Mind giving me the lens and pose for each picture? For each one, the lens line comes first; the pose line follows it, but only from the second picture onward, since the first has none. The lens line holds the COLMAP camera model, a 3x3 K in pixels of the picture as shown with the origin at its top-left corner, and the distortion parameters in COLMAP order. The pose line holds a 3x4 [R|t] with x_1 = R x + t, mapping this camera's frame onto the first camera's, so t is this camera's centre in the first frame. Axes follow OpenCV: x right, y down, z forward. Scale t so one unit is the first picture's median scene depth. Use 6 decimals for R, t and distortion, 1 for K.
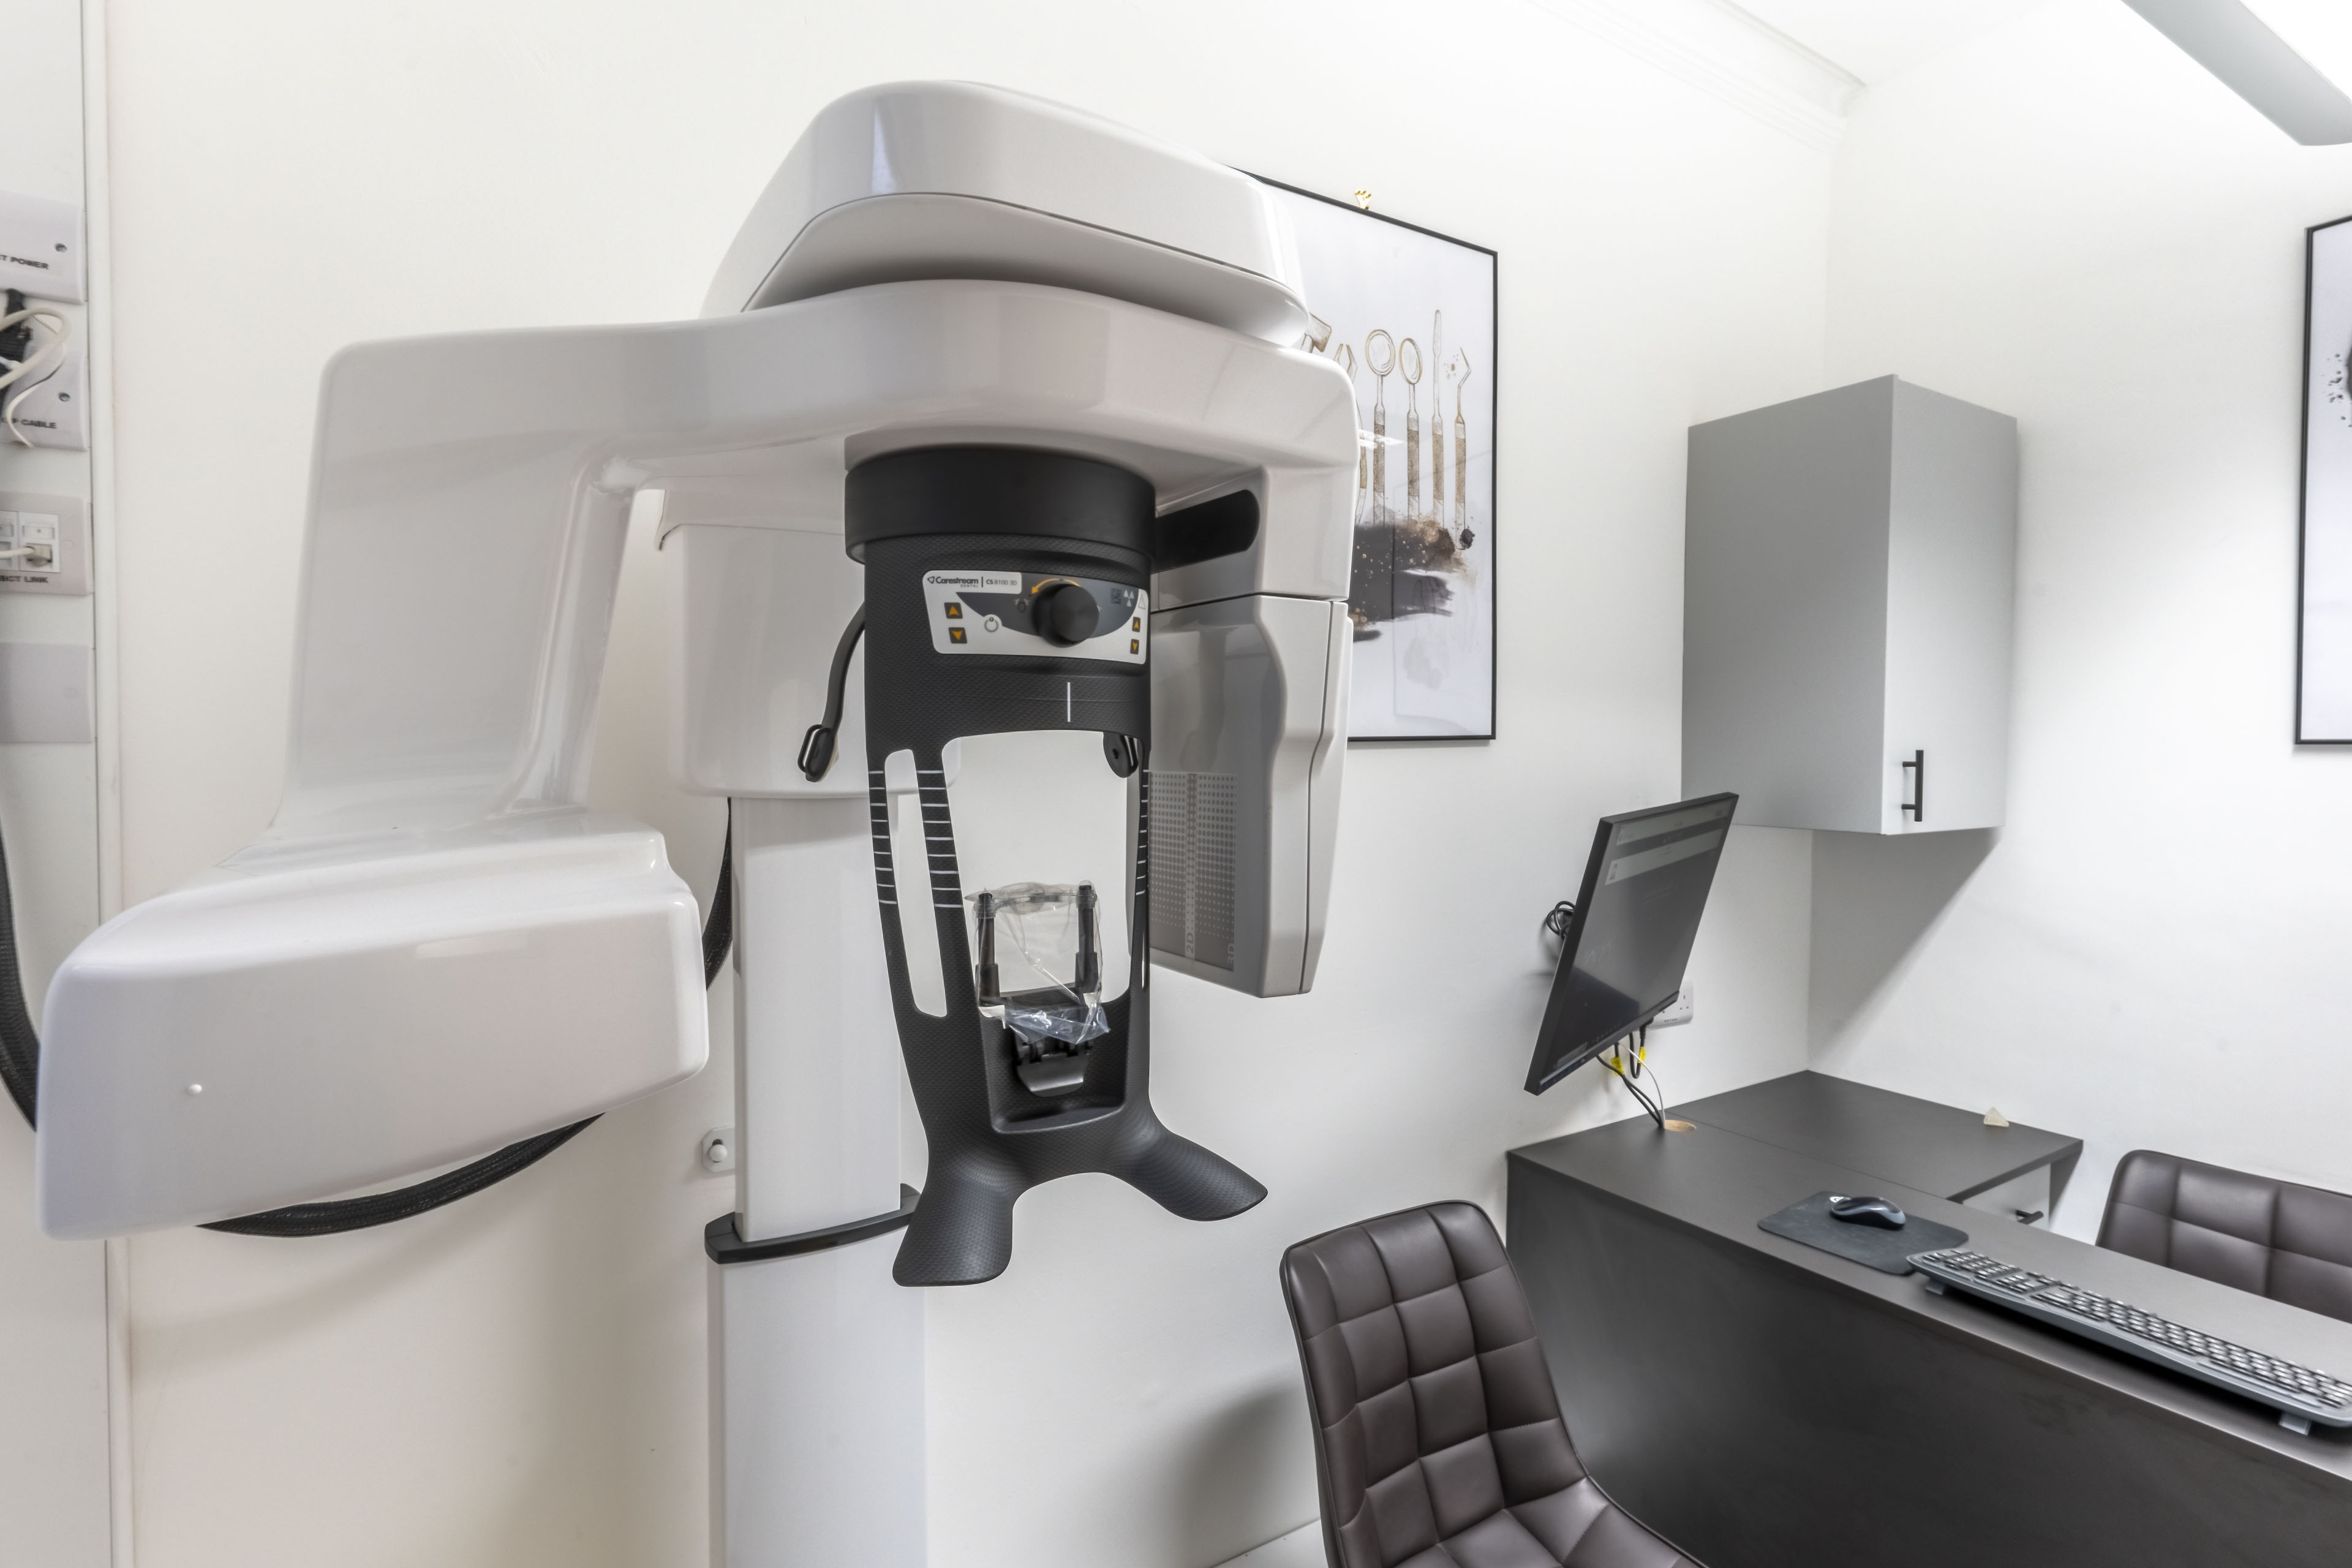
lens RADIAL K [[1121.9, 0, 1170.5], [0, 1121.9, 791.1], [0, 0, 1]] dist [0.004919, -0.001975]
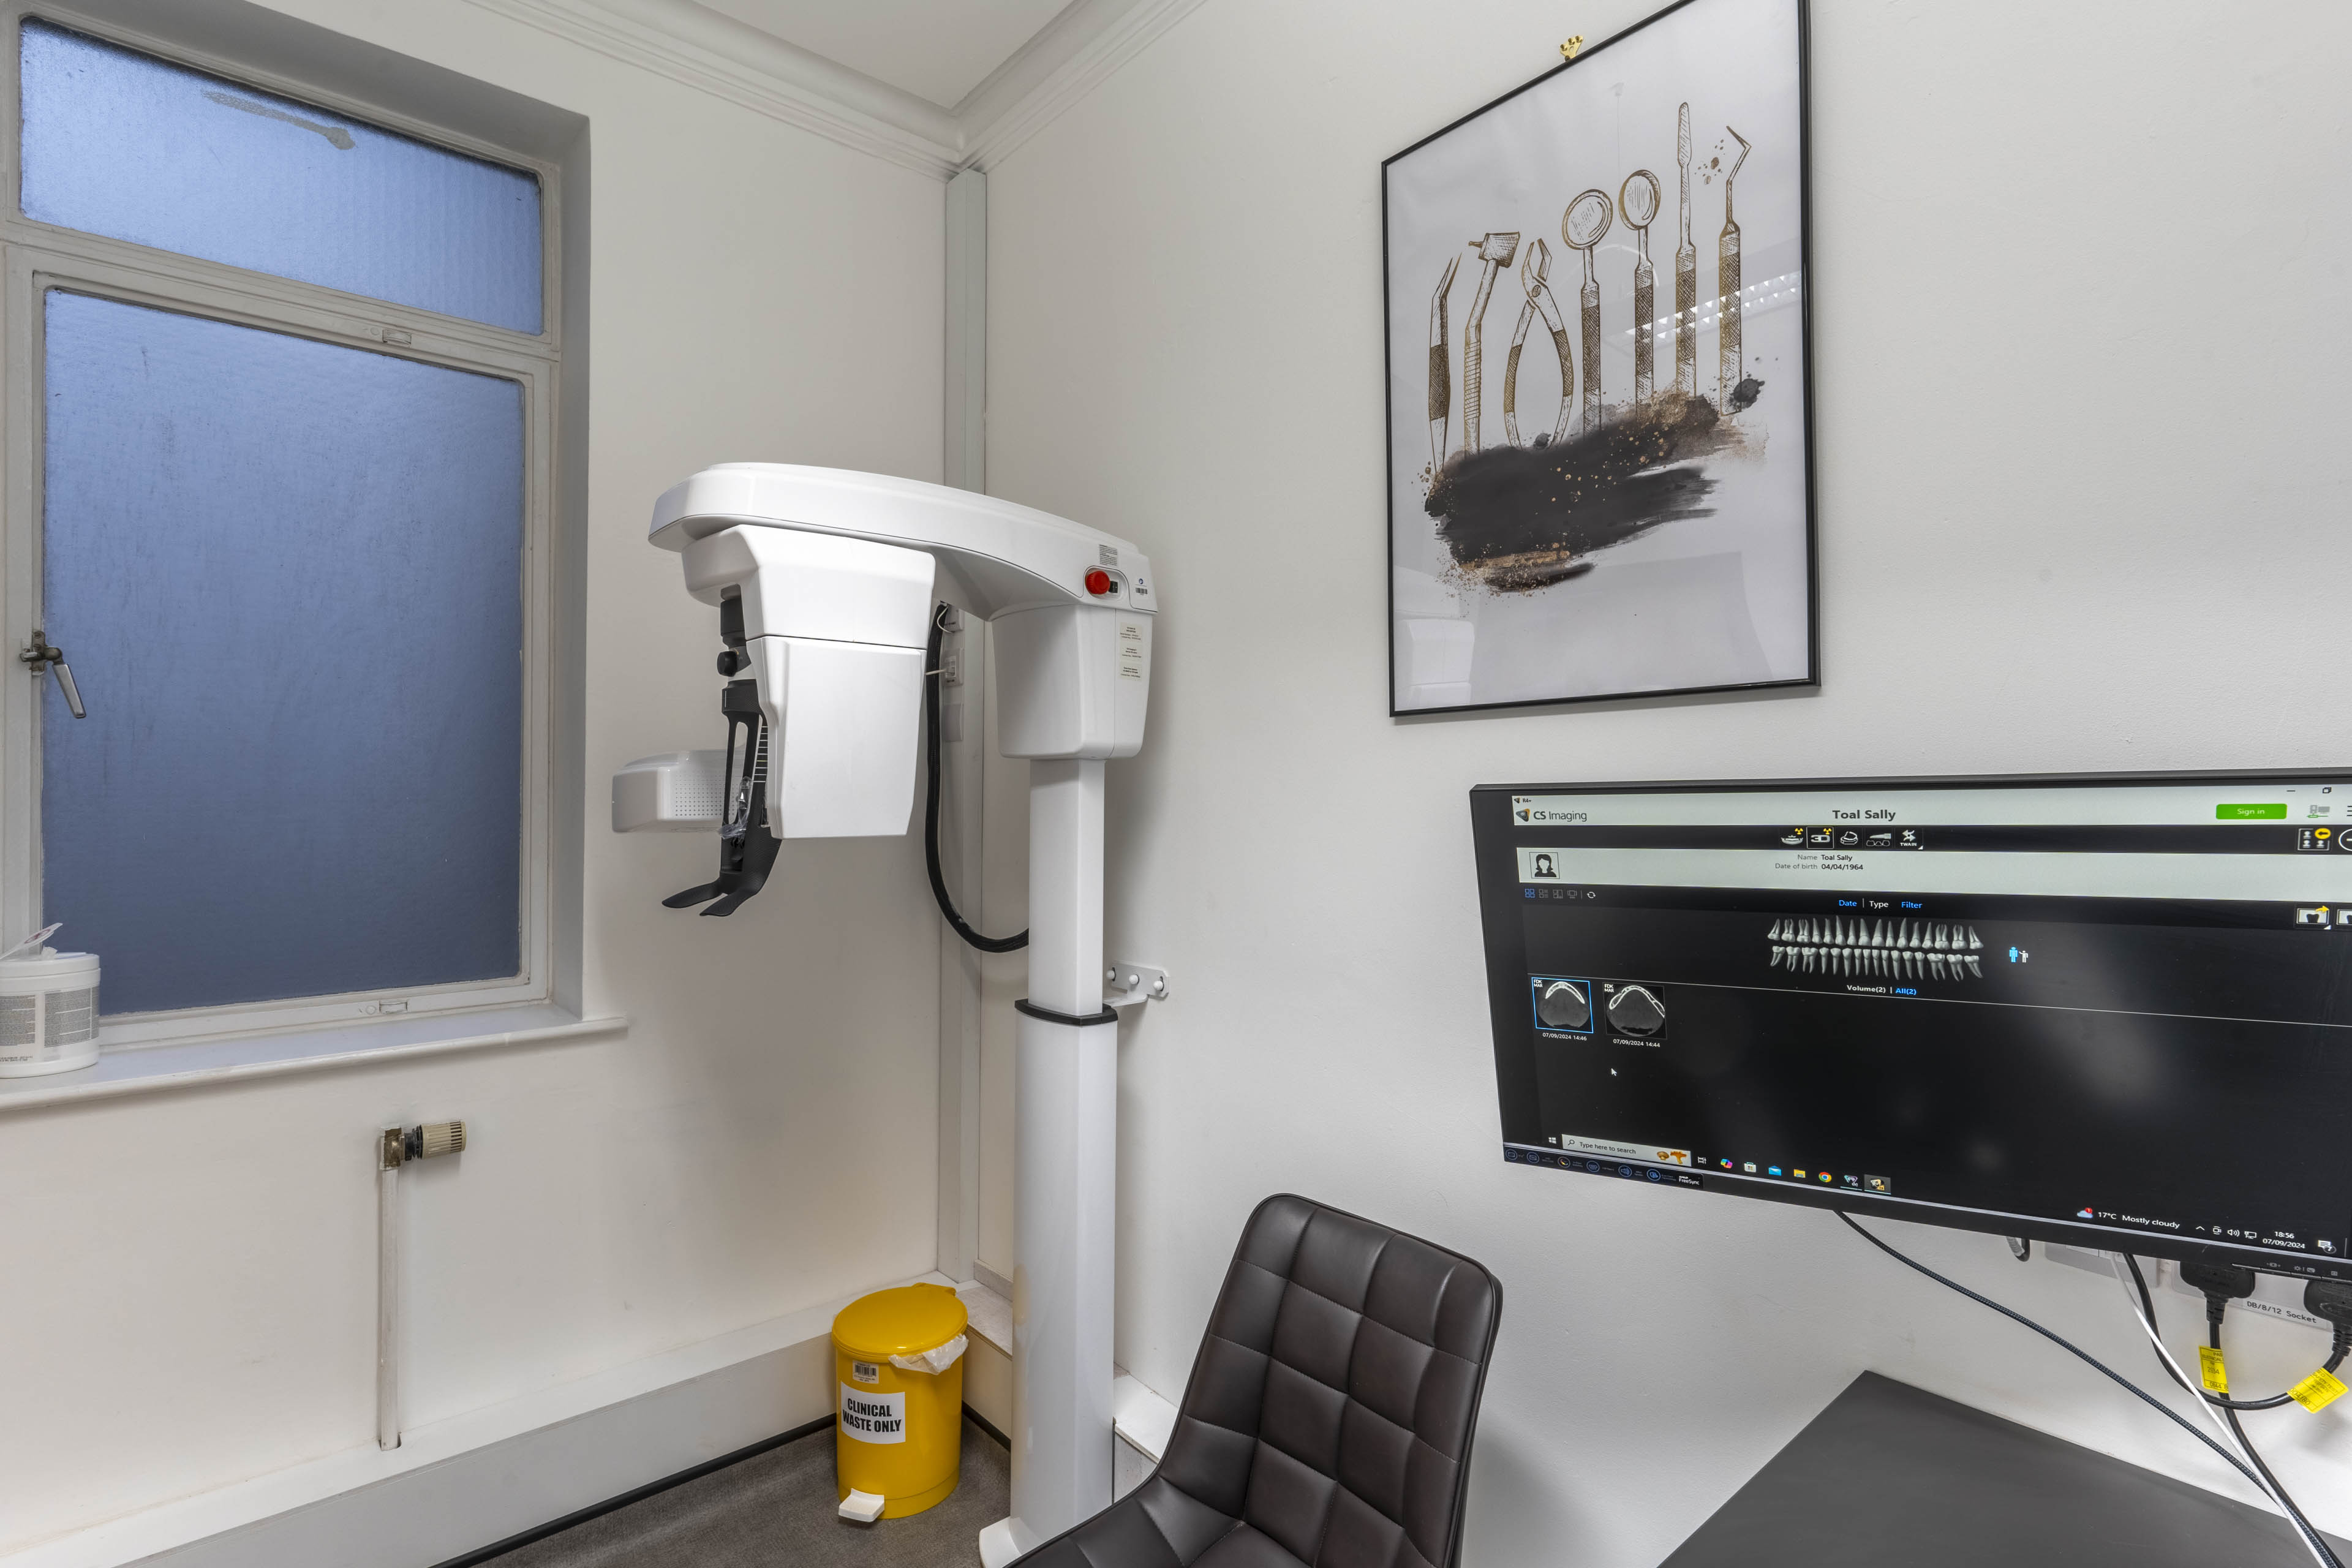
lens RADIAL K [[1121.9, 0, 1173.8], [0, 1121.9, 771.4], [0, 0, 1]] dist [0.004919, -0.001975]
pose [[0.157250, -0.004947, -0.987546, 0.902733], [-0.029905, 0.999505, -0.009768, 0.020474], [0.987106, 0.031068, 0.157025, 0.574842]]
